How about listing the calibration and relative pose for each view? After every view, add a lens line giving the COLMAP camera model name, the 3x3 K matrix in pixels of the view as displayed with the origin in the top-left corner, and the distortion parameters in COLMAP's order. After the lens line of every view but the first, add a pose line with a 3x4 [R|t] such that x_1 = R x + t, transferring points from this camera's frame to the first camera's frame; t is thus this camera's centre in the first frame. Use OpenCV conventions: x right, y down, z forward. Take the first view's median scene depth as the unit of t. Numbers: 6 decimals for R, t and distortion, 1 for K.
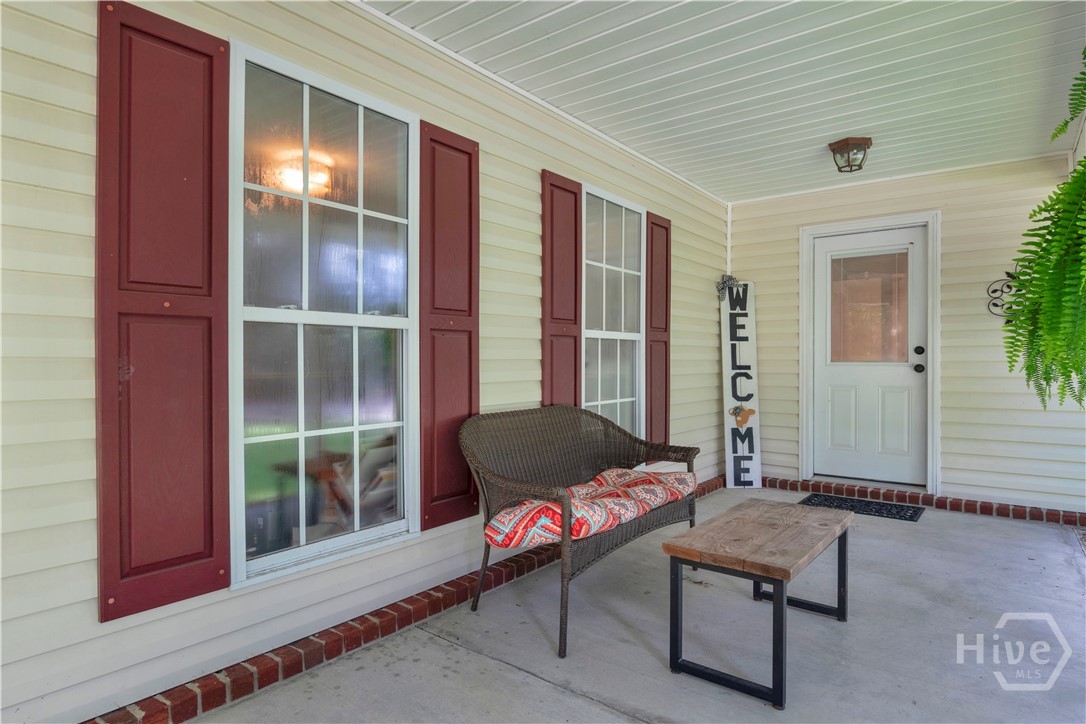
lens RADIAL K [[611.0, 0, 543.5], [0, 611.0, 362.2], [0, 0, 1]] dist [0.000277, 0.000047]
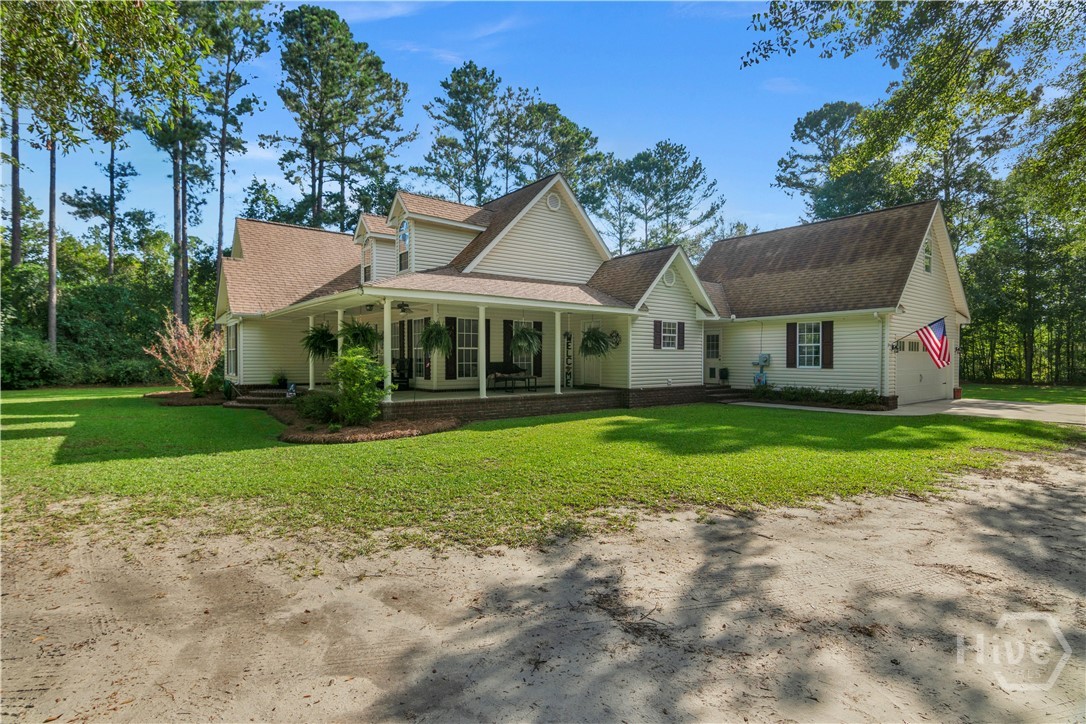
lens RADIAL K [[552.8, 0, 542.7], [0, 552.8, 360.9], [0, 0, 1]] dist [0.005356, 0.000356]
pose [[0.983858, 0.001479, -0.178942, 0.790016], [-0.000935, 0.999995, 0.003123, 0.027647], [0.178946, -0.002906, 0.983855, -2.451762]]
